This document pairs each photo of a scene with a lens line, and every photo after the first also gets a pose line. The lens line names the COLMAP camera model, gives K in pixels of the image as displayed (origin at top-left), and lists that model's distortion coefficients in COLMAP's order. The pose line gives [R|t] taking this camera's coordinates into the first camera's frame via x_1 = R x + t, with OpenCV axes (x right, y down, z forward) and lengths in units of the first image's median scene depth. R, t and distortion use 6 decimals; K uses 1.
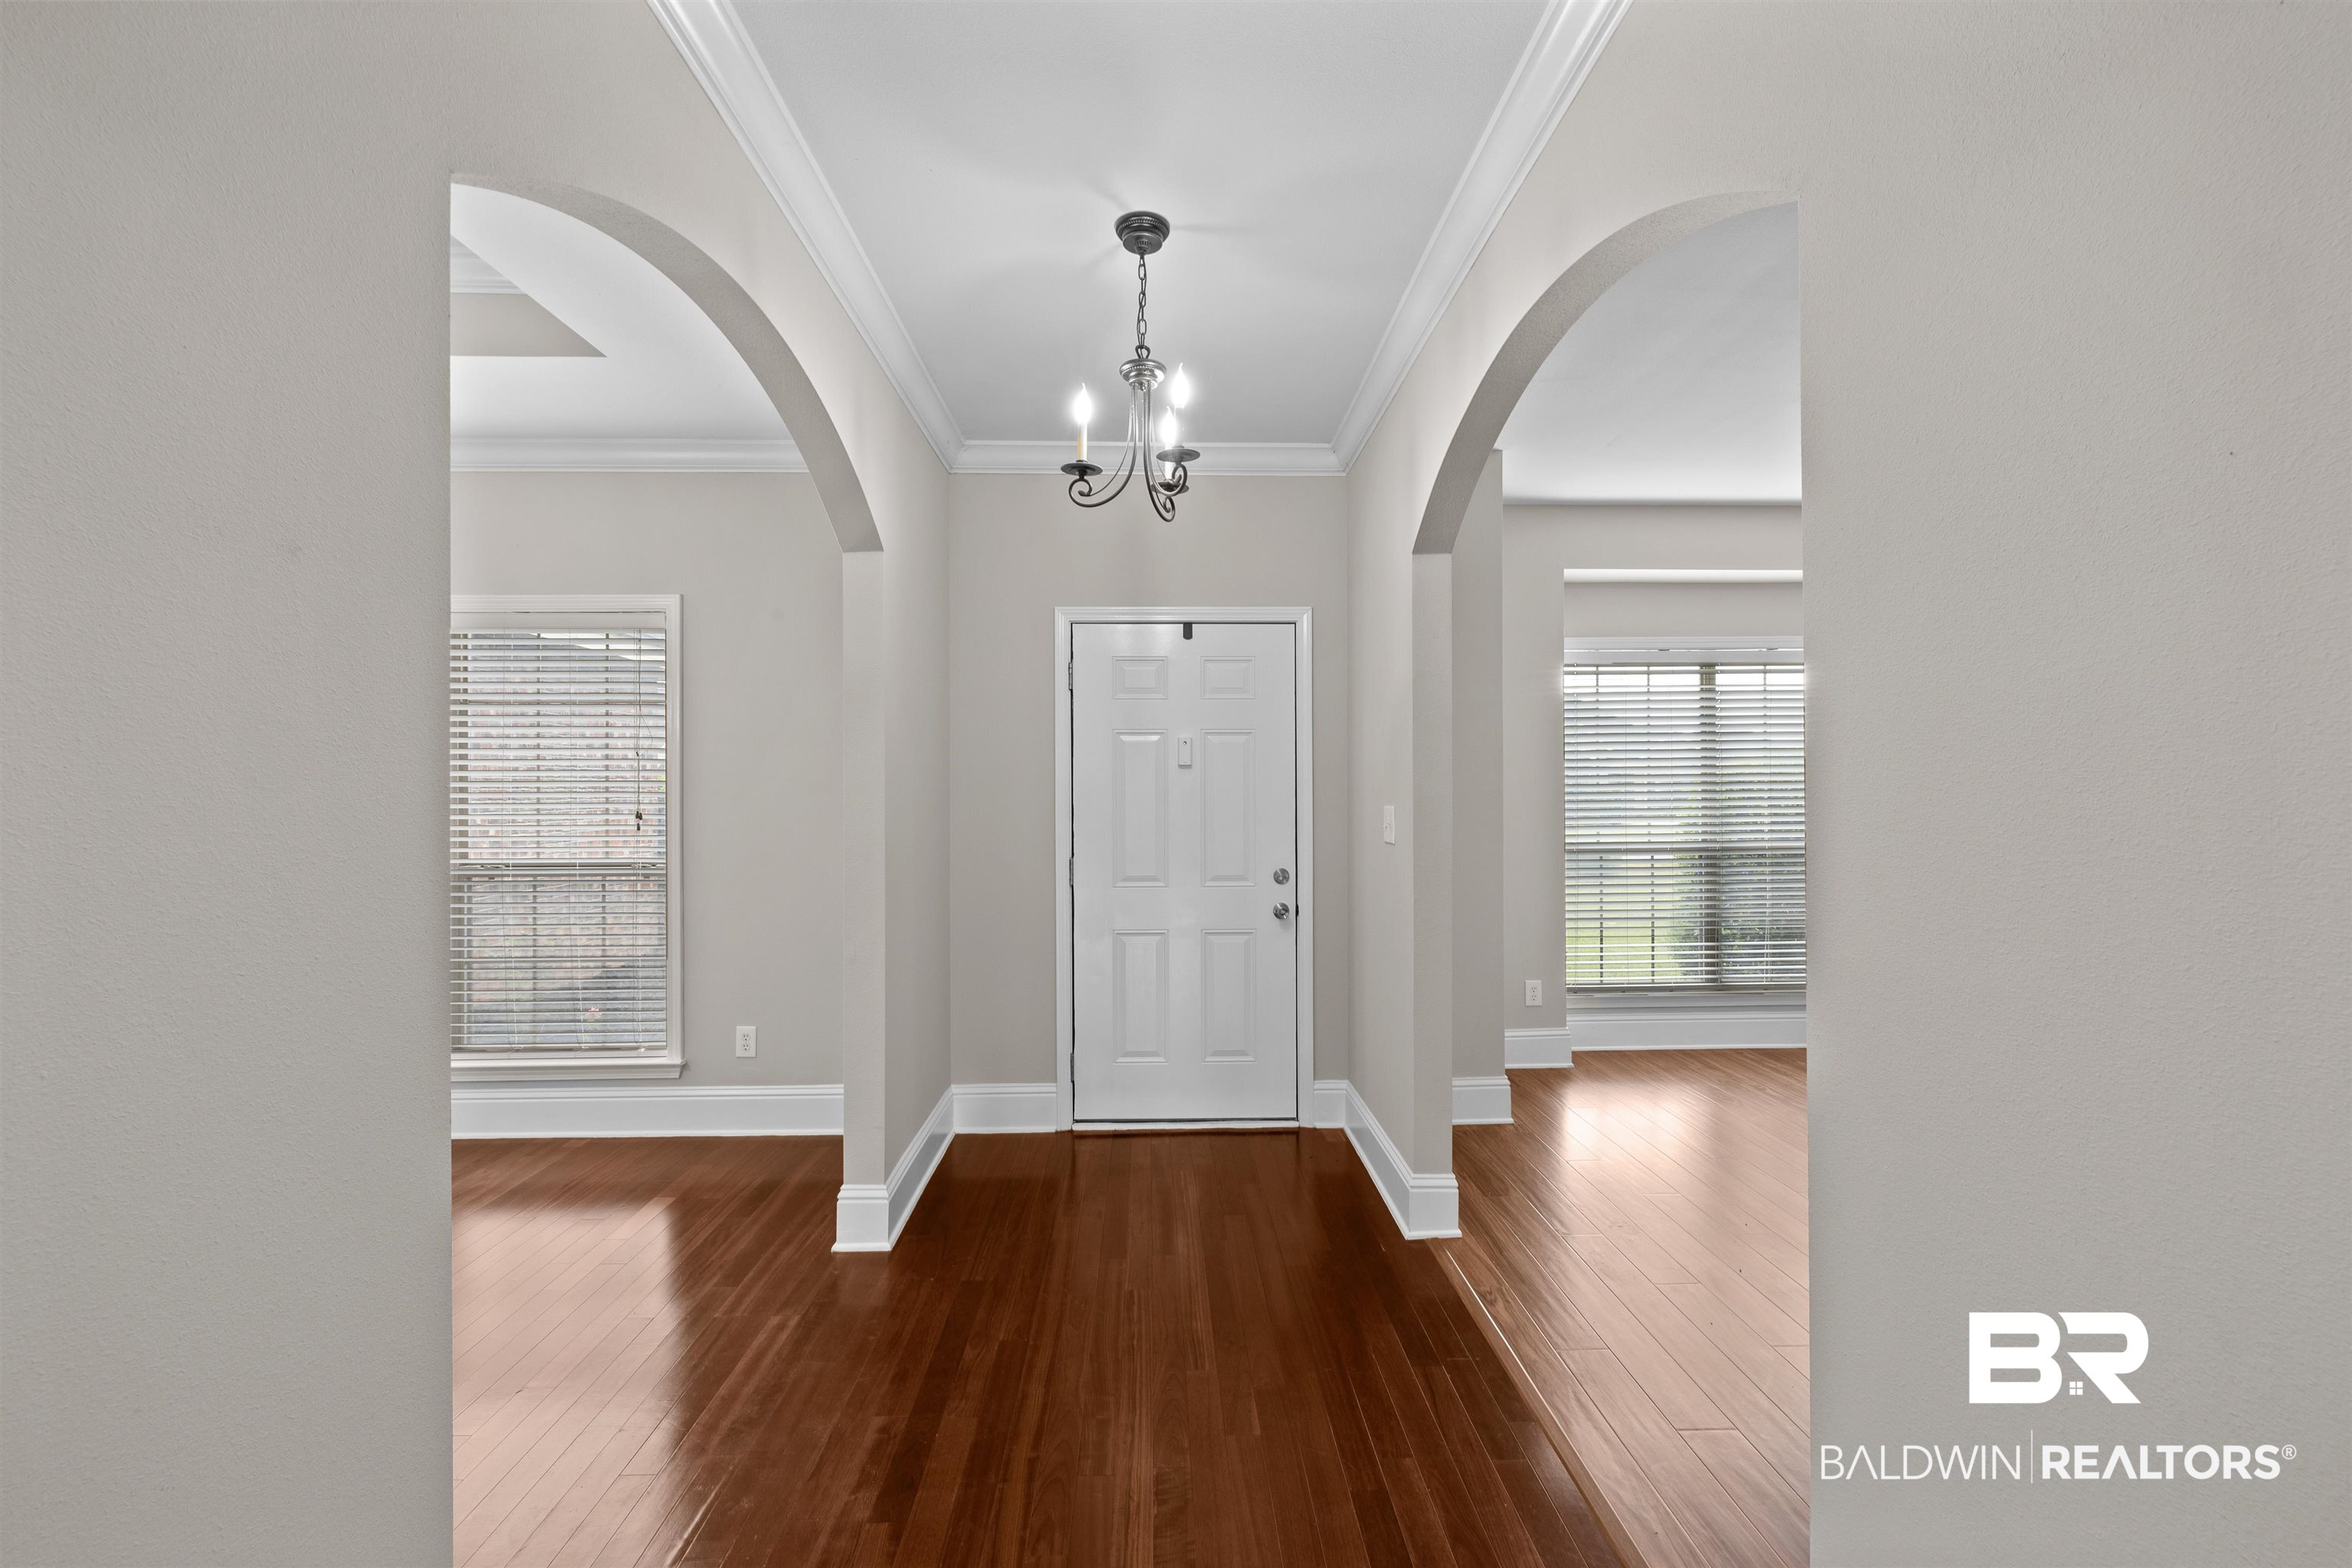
lens RADIAL K [[979.7, 0, 1176.0], [0, 979.7, 784.0], [0, 0, 1]] dist [-0.000657, -0.000517]
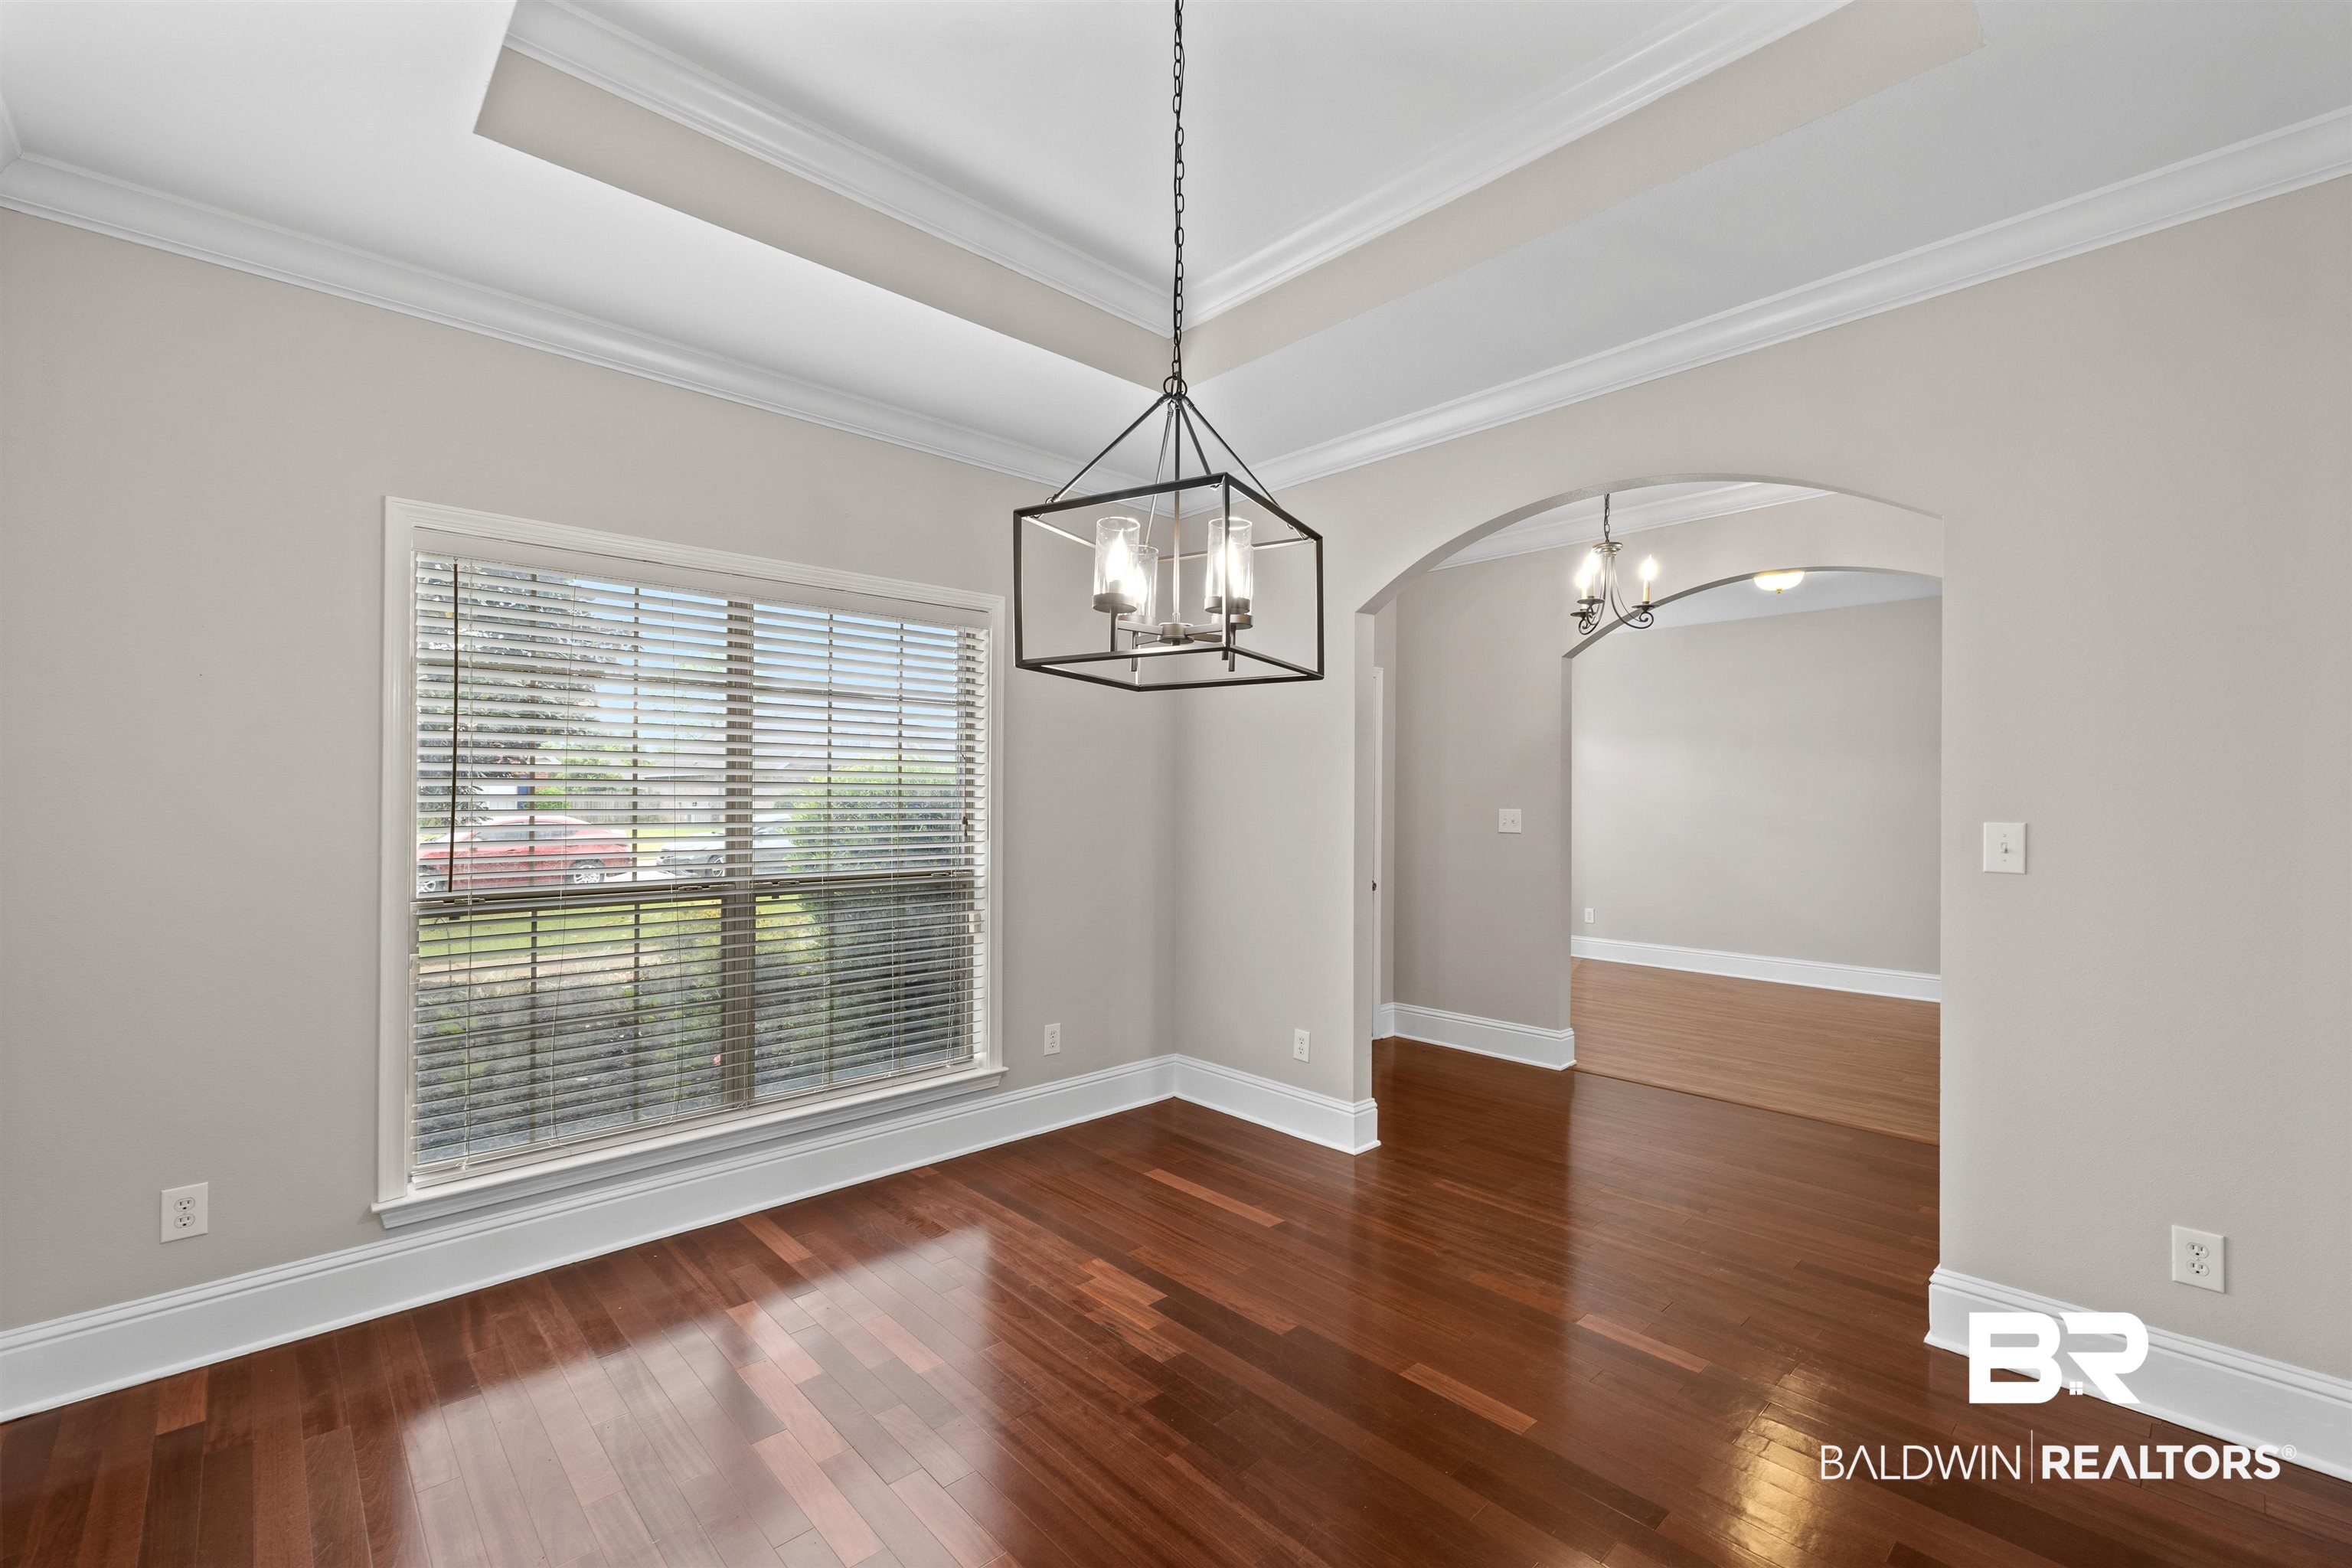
lens RADIAL K [[987.4, 0, 1179.8], [0, 987.4, 773.3], [0, 0, 1]] dist [-0.000900, -0.000136]
pose [[0.741851, 0.027659, 0.669994, -1.058435], [-0.016601, 0.999600, -0.022884, 0.006220], [-0.670359, 0.005854, 0.742014, 0.140328]]
